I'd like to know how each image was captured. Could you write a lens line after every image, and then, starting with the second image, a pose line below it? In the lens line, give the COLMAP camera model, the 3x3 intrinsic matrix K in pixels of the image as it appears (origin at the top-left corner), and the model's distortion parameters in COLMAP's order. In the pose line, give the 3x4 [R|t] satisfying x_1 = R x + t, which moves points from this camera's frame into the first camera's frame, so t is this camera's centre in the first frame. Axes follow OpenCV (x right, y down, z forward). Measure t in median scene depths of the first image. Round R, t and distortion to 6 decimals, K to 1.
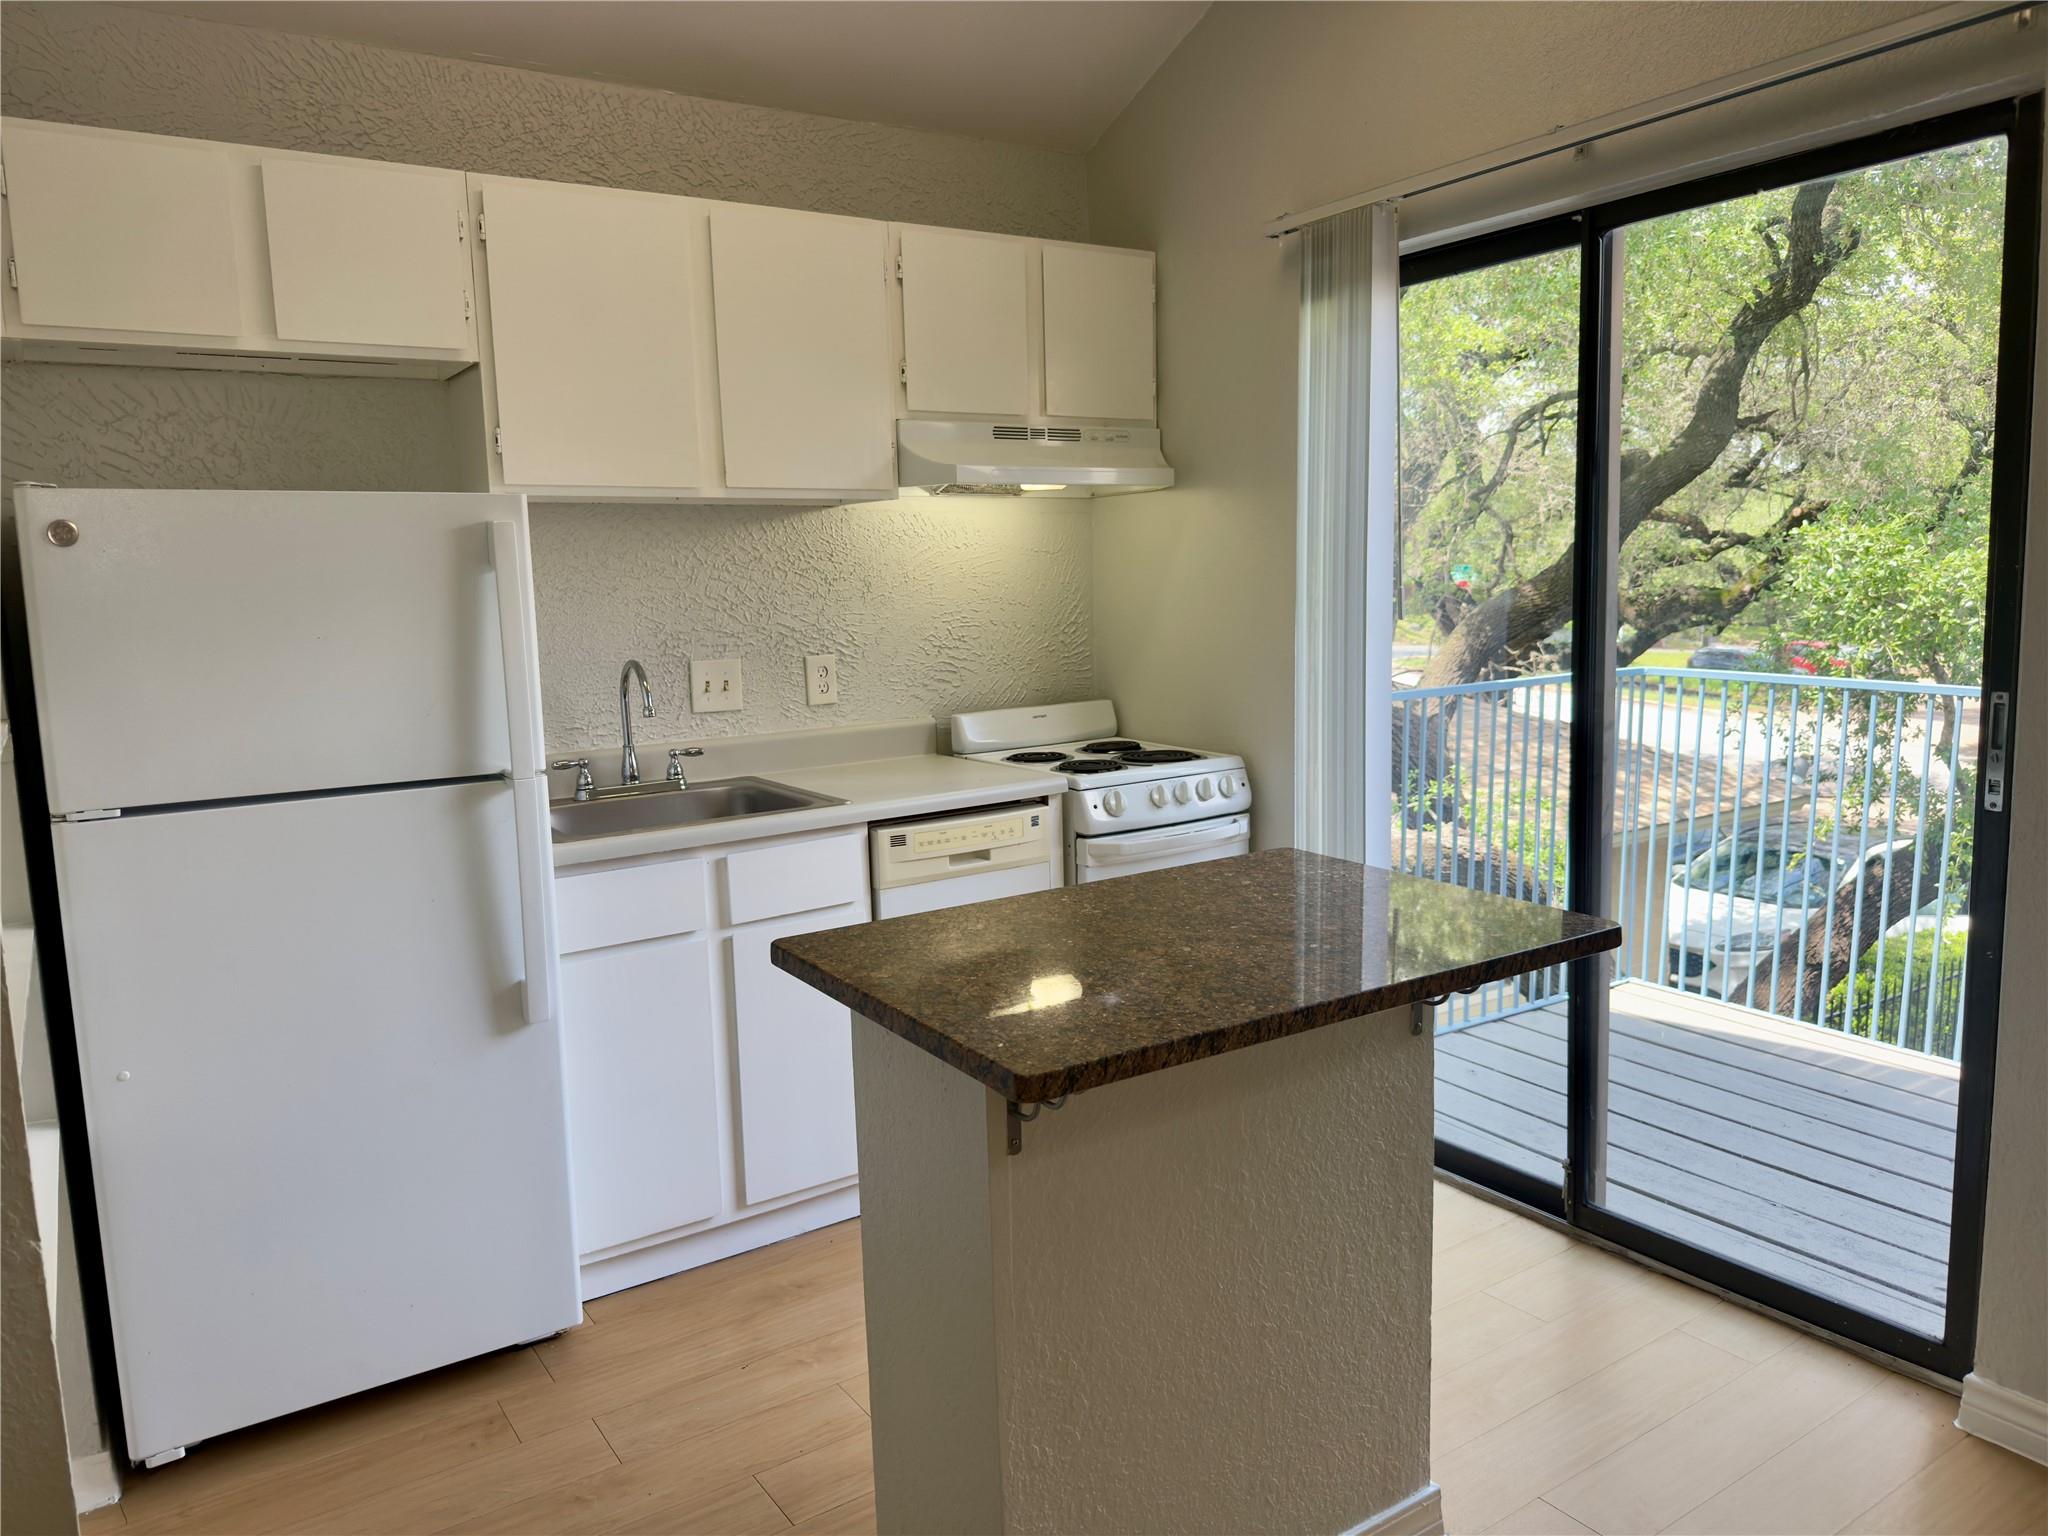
lens RADIAL K [[1496.4, 0, 1001.4], [0, 1496.4, 799.5], [0, 0, 1]] dist [0.104541, -0.213452]
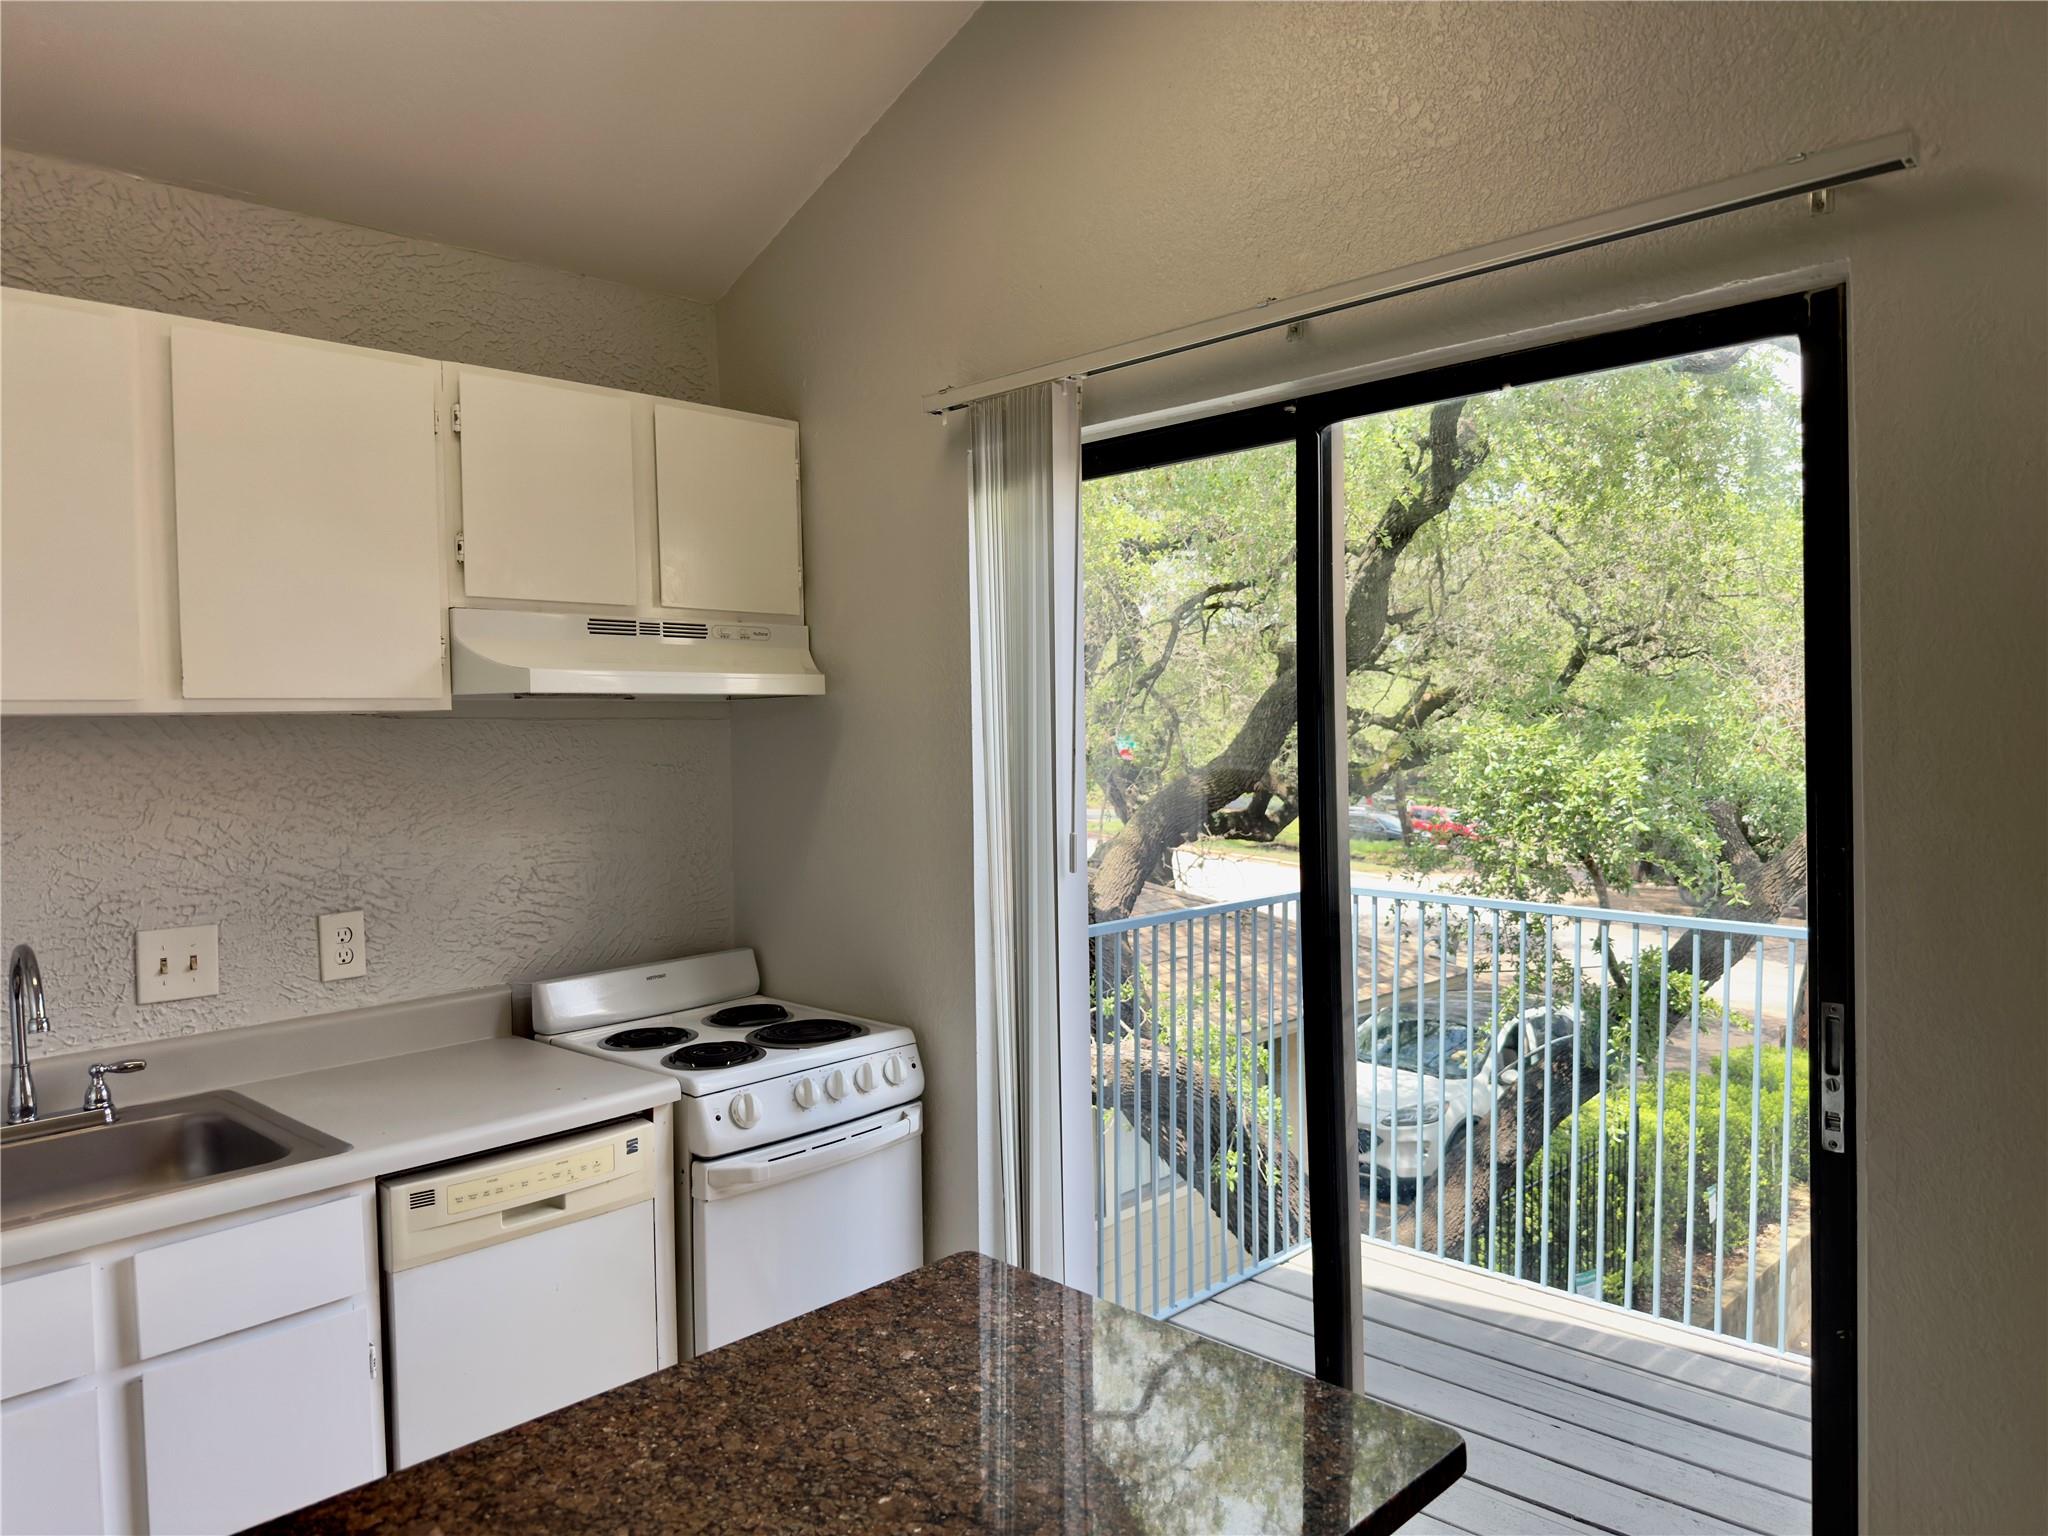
lens RADIAL K [[1472.8, 0, 1024.0], [0, 1472.8, 768.0], [0, 0, 1]] dist [0.020155, -0.049491]
pose [[0.973692, 0.005643, 0.227798, 0.042342], [0.022365, 0.992500, -0.120182, -0.075915], [-0.226767, 0.122114, 0.966263, 0.223164]]
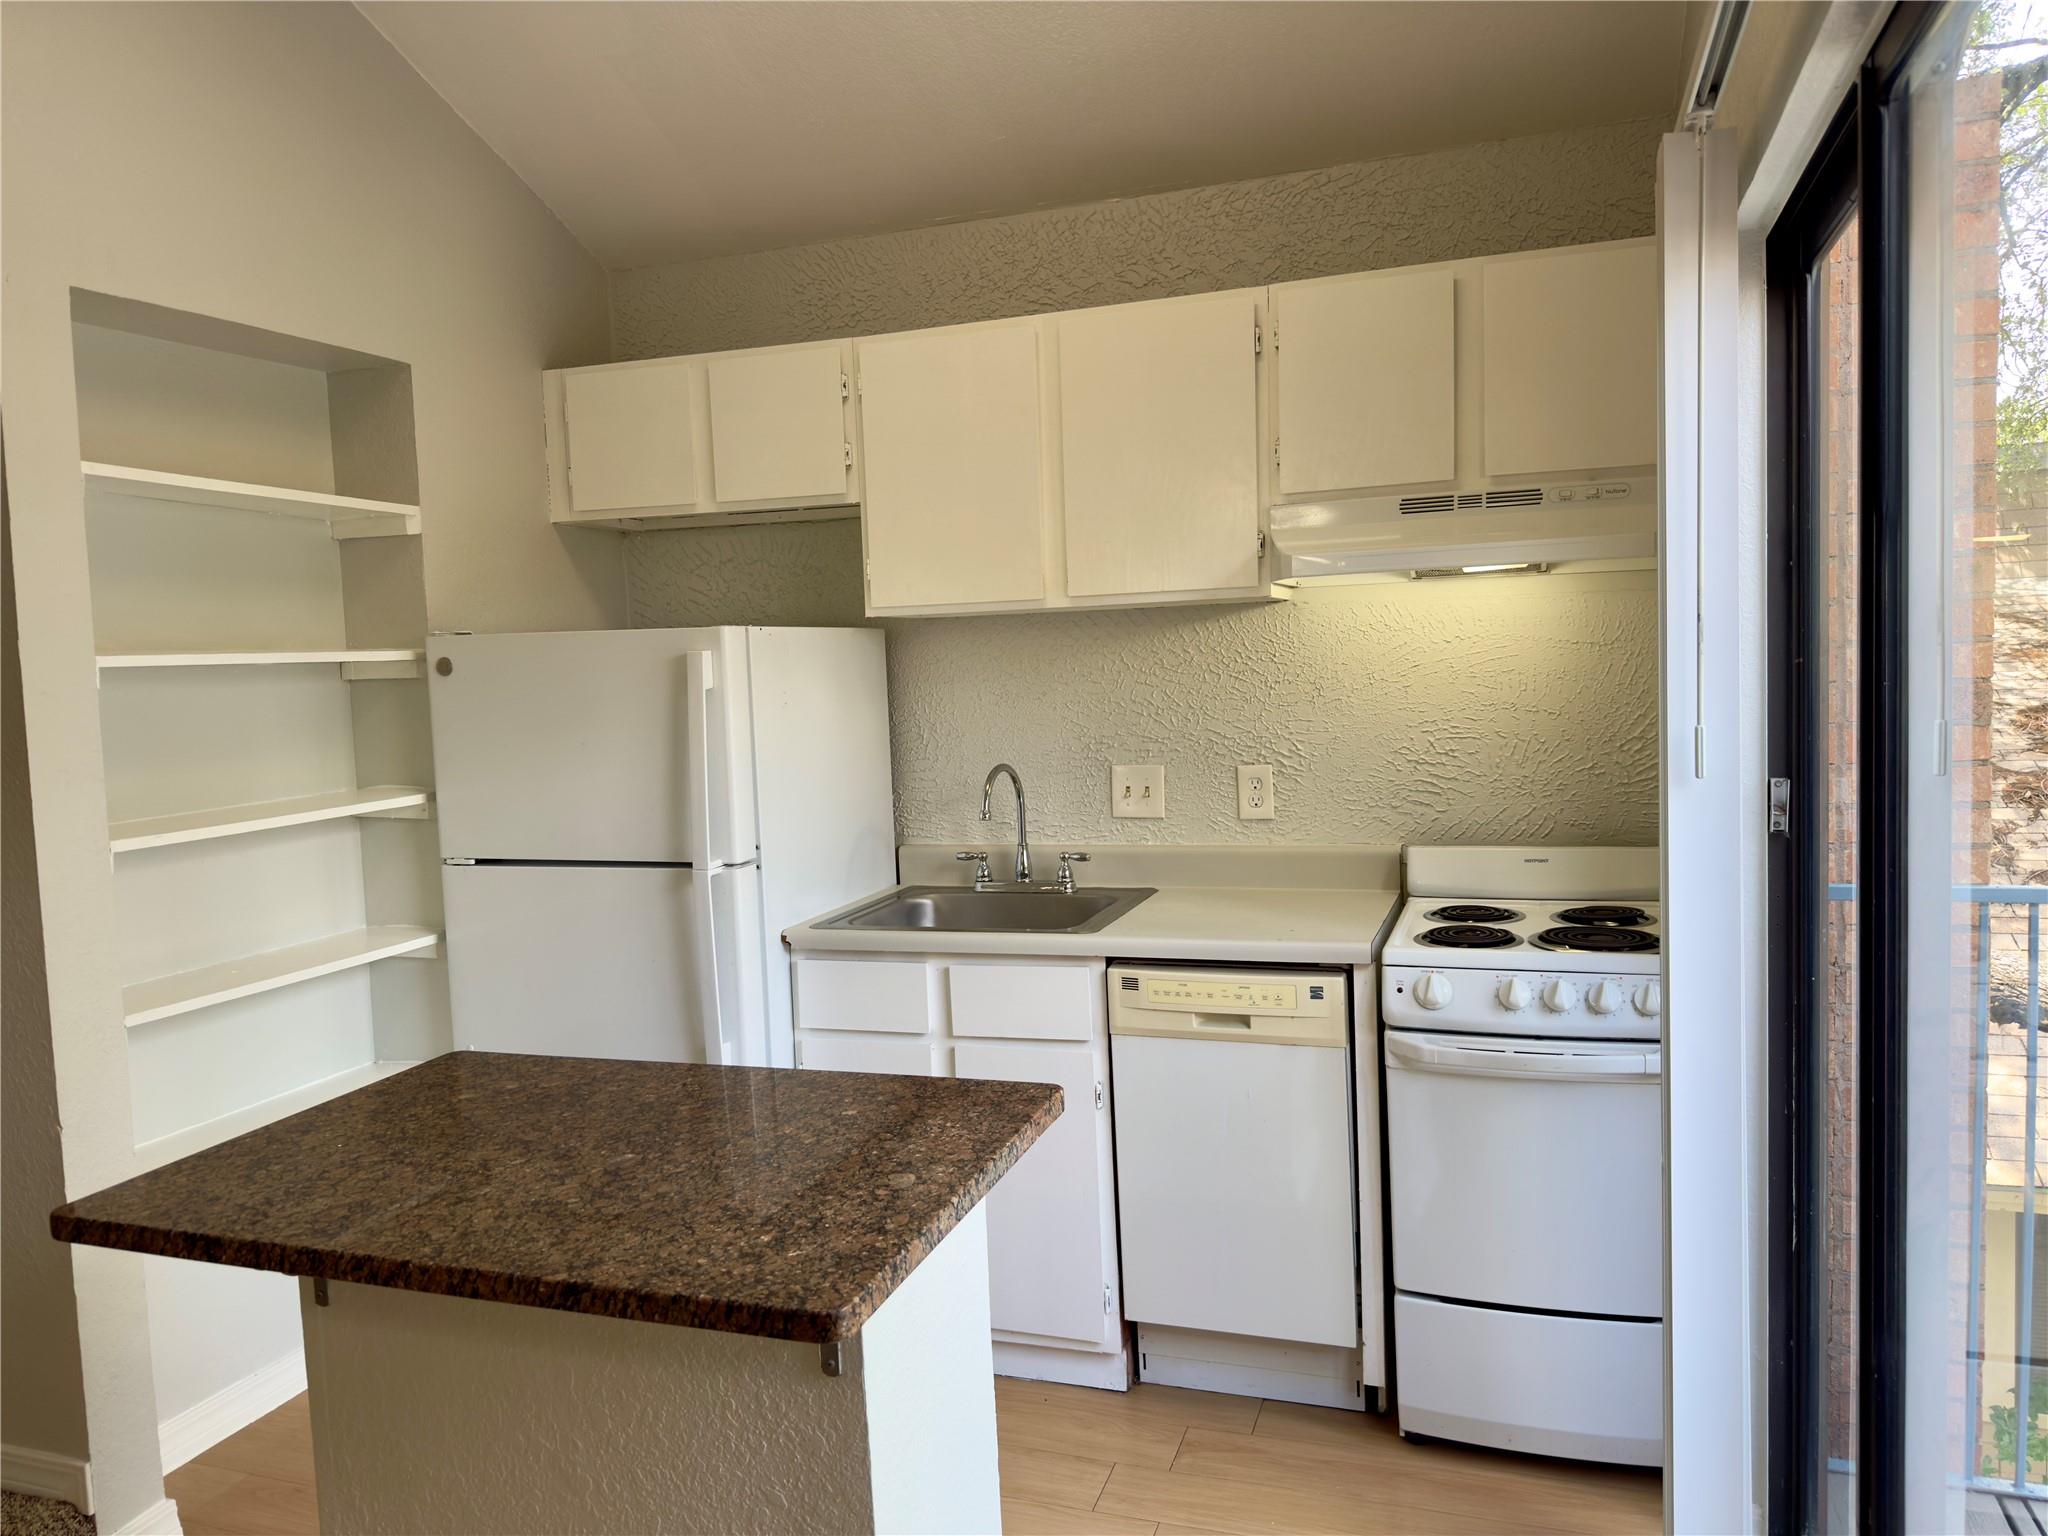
lens RADIAL K [[1450.8, 0, 1011.1], [0, 1450.8, 787.7], [0, 0, 1]] dist [0.072240, -0.079731]
pose [[0.579821, 0.077333, -0.811066, 0.531672], [-0.100595, 0.994663, 0.022924, -0.092578], [0.808510, 0.068298, 0.584506, 0.389337]]
